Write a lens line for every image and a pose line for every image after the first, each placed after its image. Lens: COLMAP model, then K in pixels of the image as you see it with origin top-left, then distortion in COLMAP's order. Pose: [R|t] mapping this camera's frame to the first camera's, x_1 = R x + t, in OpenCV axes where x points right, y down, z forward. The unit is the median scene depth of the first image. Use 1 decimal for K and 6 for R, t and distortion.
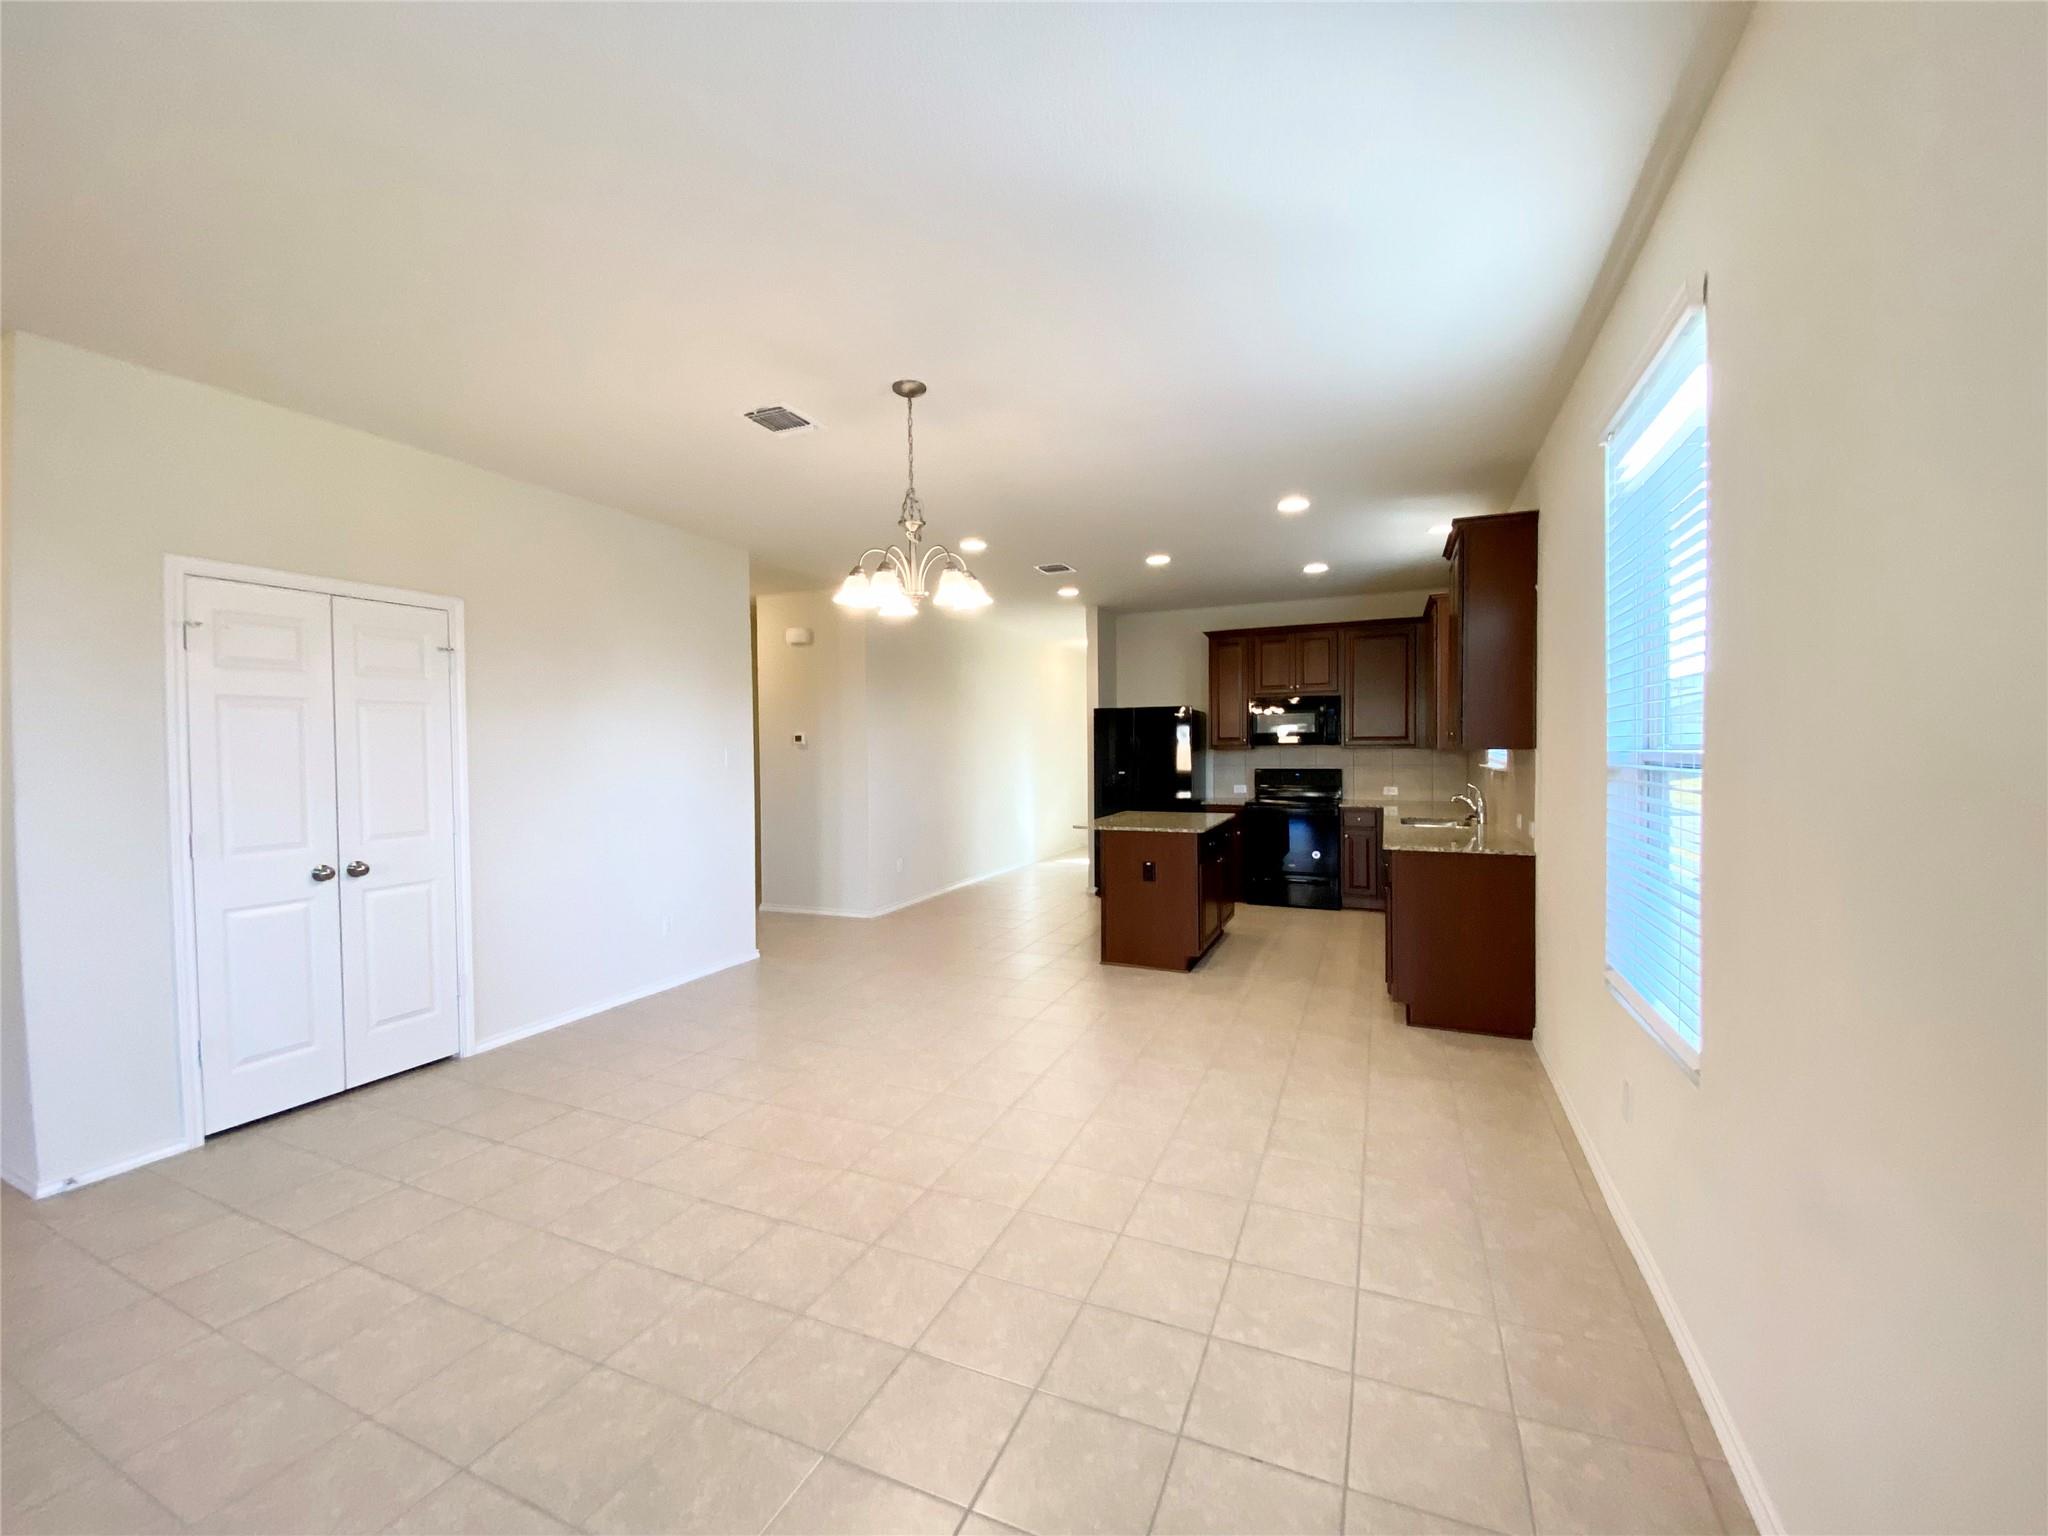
lens RADIAL K [[839.3, 0, 1024.0], [0, 839.3, 768.0], [0, 0, 1]] dist [0.075799, -0.000055]
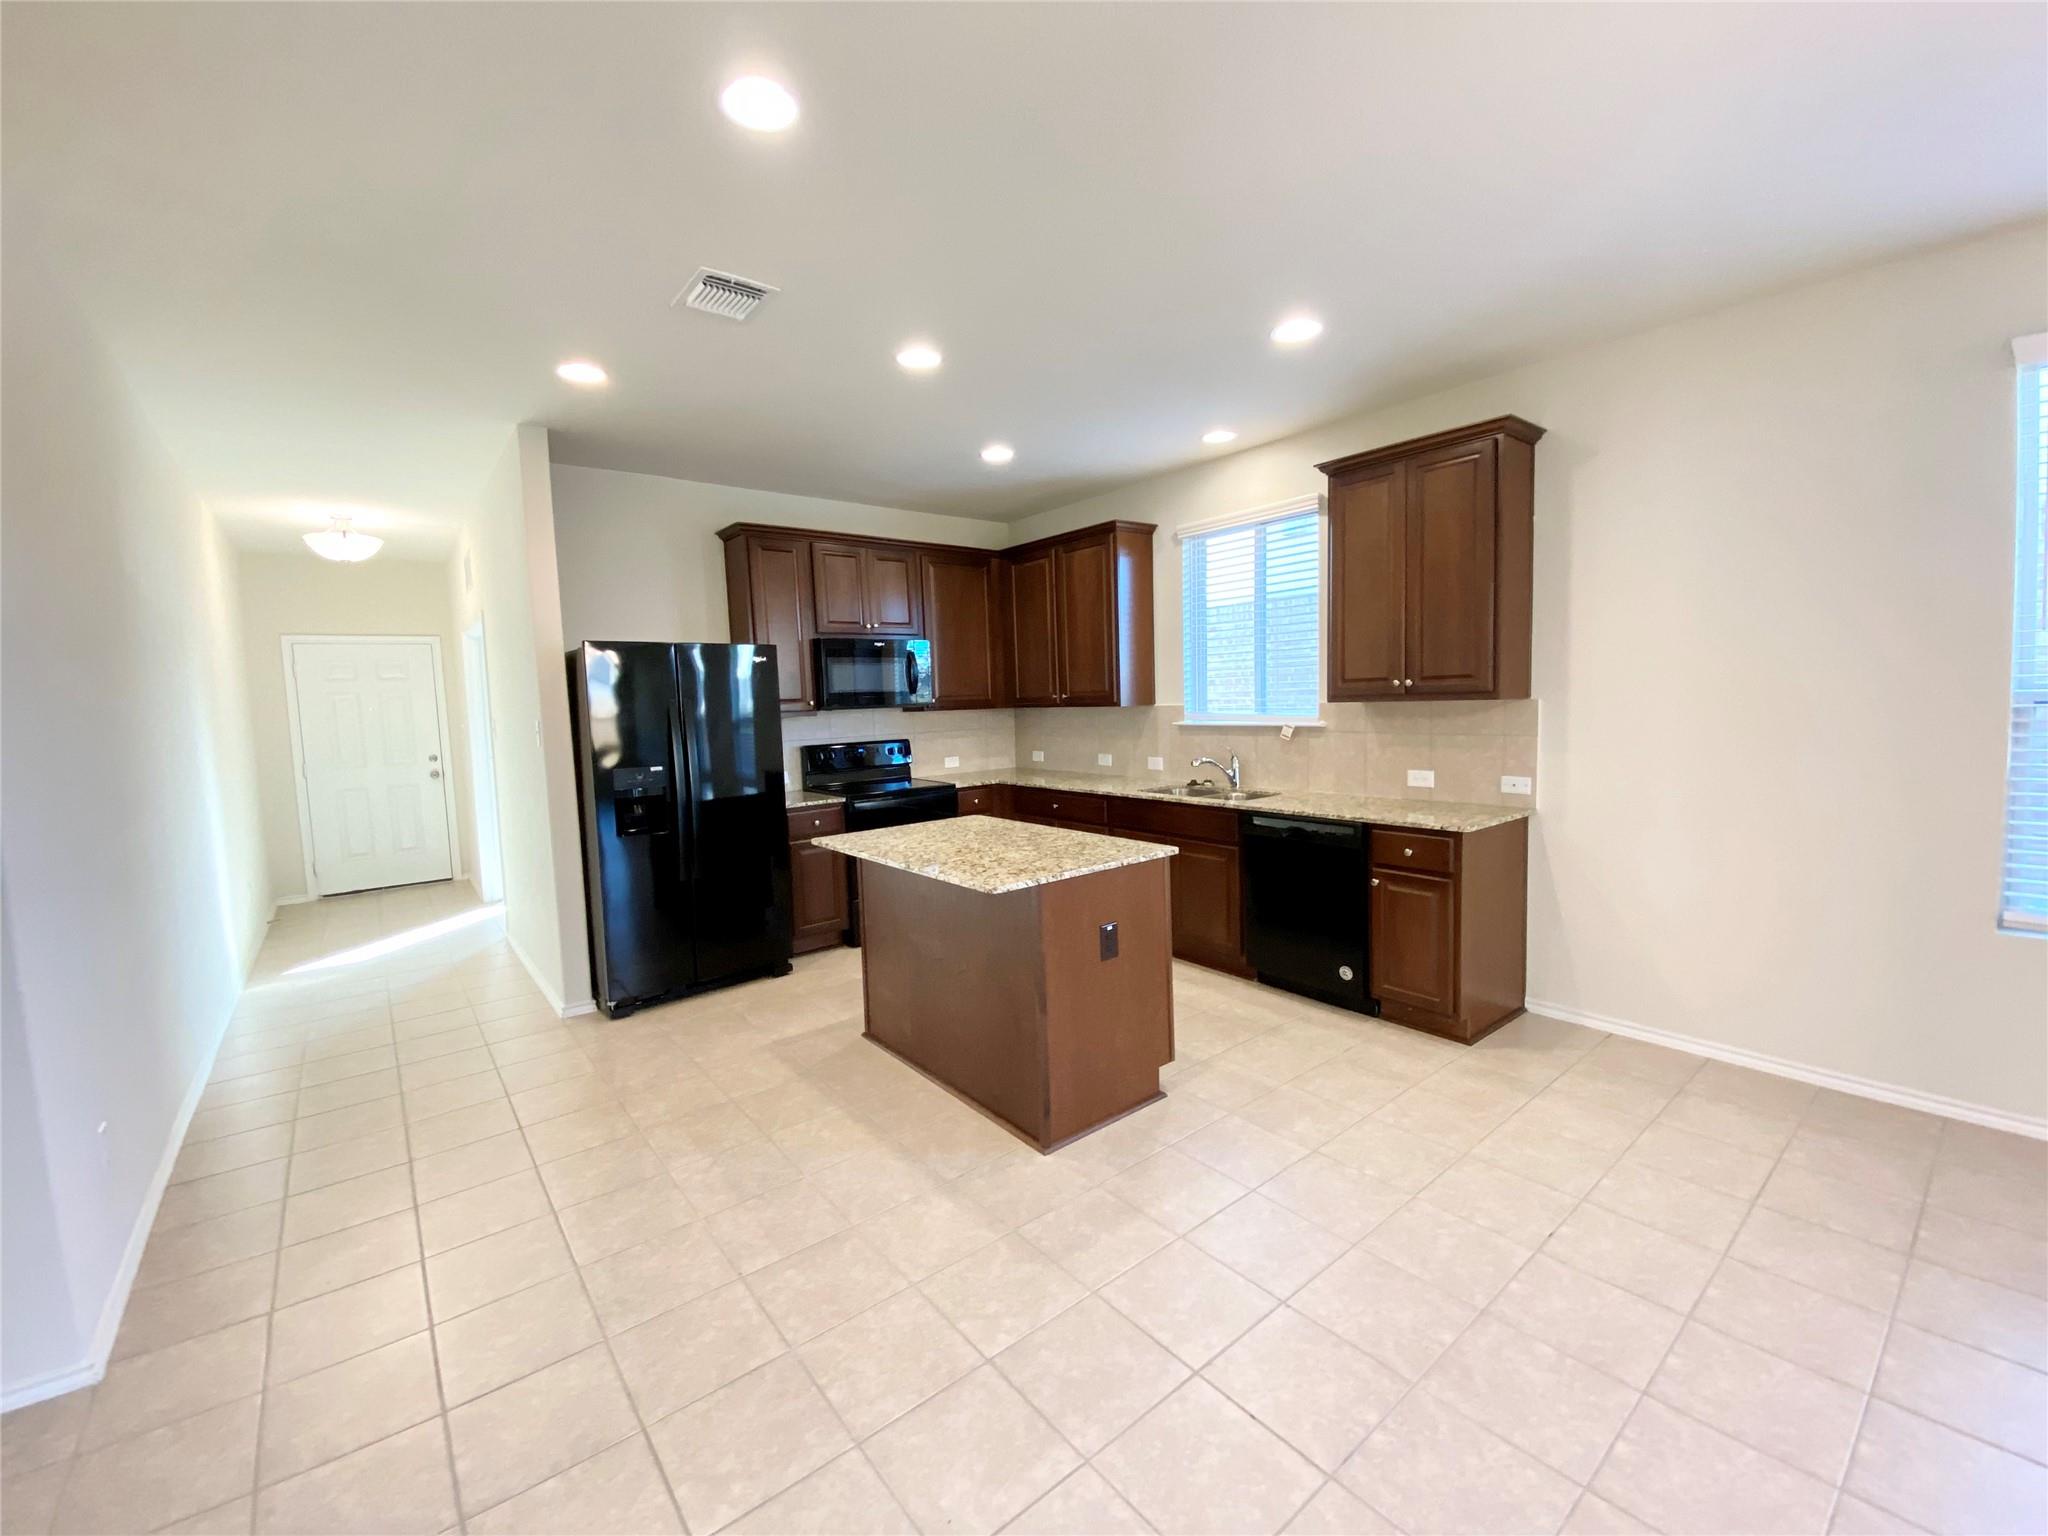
lens RADIAL K [[825.8, 0, 1029.0], [0, 825.8, 776.3], [0, 0, 1]] dist [0.000741, 0.000007]
pose [[0.474214, -0.093005, 0.875483, -0.228483], [0.046958, 0.995661, 0.080336, -0.019641], [-0.879156, 0.003015, 0.476524, 0.557322]]
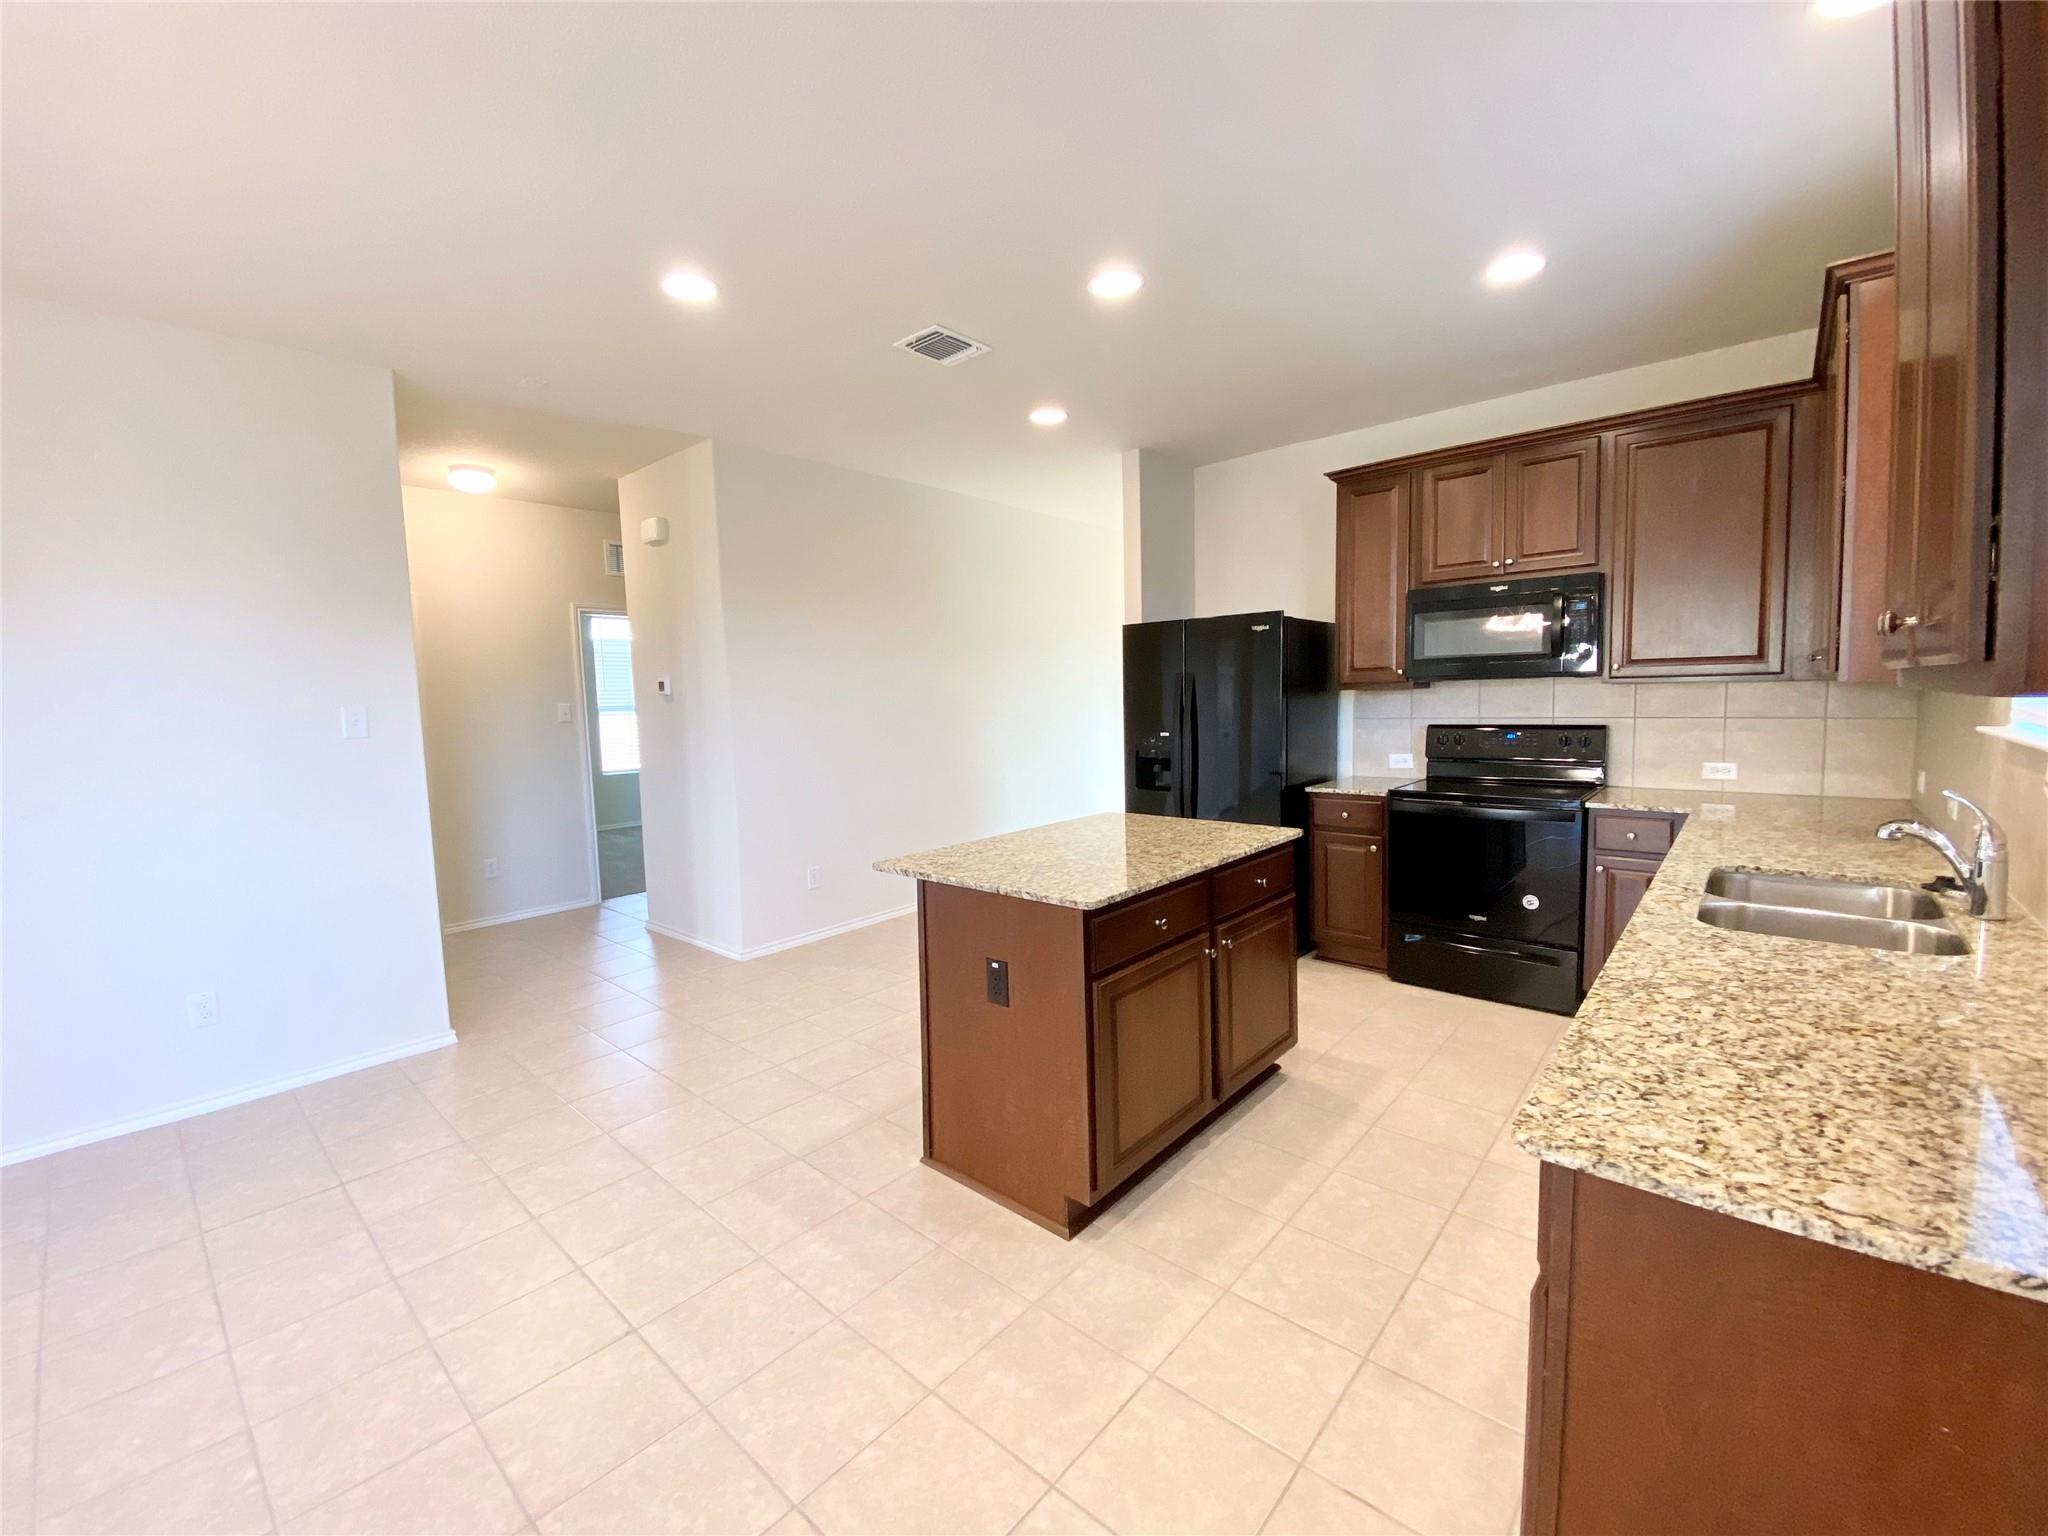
lens RADIAL K [[833.0, 0, 1024.0], [0, 833.0, 768.0], [0, 0, 1]] dist [-0.001155, -0.000301]
pose [[0.947810, 0.011616, -0.318624, 0.207426], [0.013072, 0.997080, 0.075237, -0.014451], [0.318568, -0.075476, 0.944891, 0.427052]]
